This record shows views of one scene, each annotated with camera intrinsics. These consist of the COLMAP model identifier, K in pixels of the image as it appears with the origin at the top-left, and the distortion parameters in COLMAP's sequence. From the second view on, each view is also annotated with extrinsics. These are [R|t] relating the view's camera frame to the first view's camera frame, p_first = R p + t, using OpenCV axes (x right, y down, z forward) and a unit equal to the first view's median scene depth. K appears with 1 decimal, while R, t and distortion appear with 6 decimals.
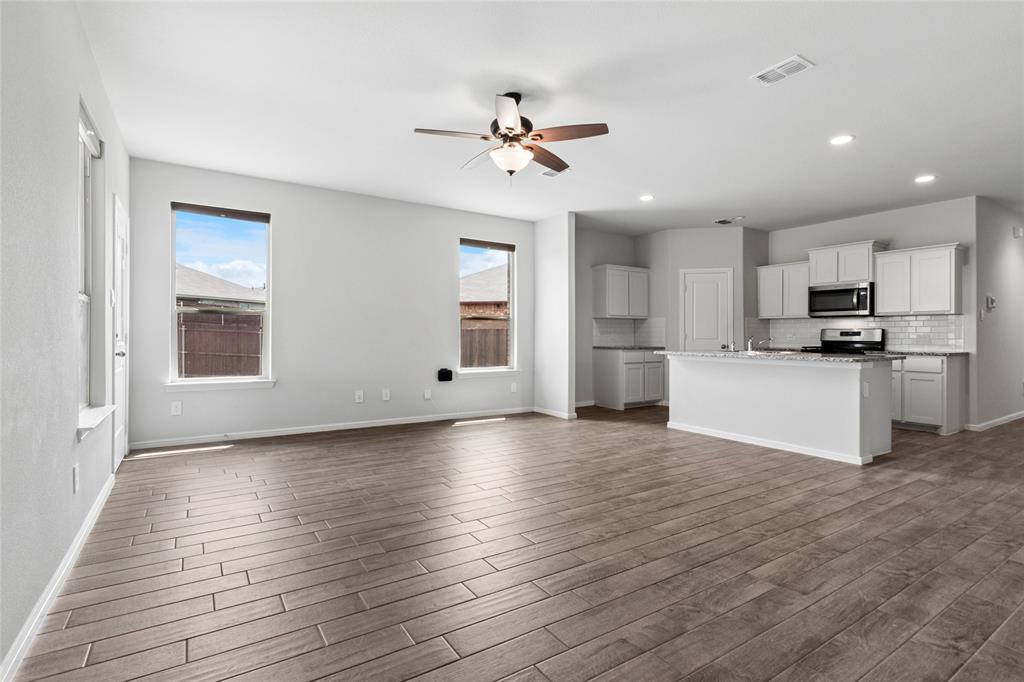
lens RADIAL K [[496.9, 0, 512.9], [0, 496.9, 328.8], [0, 0, 1]] dist [-0.001379, 0.000205]
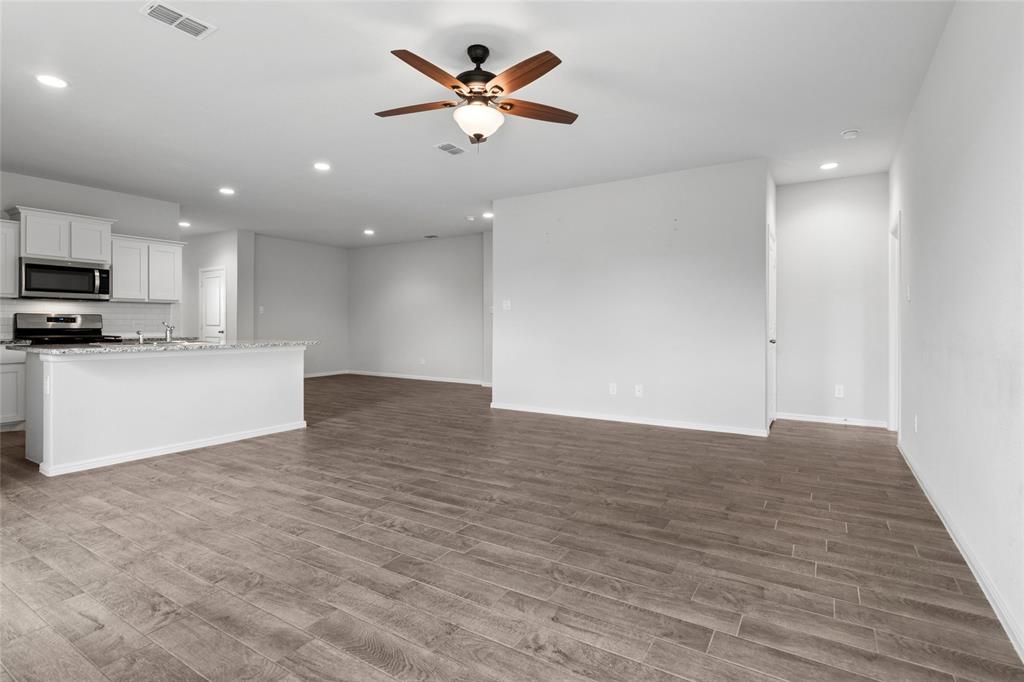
lens RADIAL K [[502.1, 0, 515.9], [0, 502.1, 324.5], [0, 0, 1]] dist [-0.000103, 0.005593]
pose [[-0.422330, -0.005635, 0.906424, -0.425276], [-0.014511, 0.999895, -0.000545, 0.006819], [-0.906326, -0.013383, -0.422368, 0.679420]]
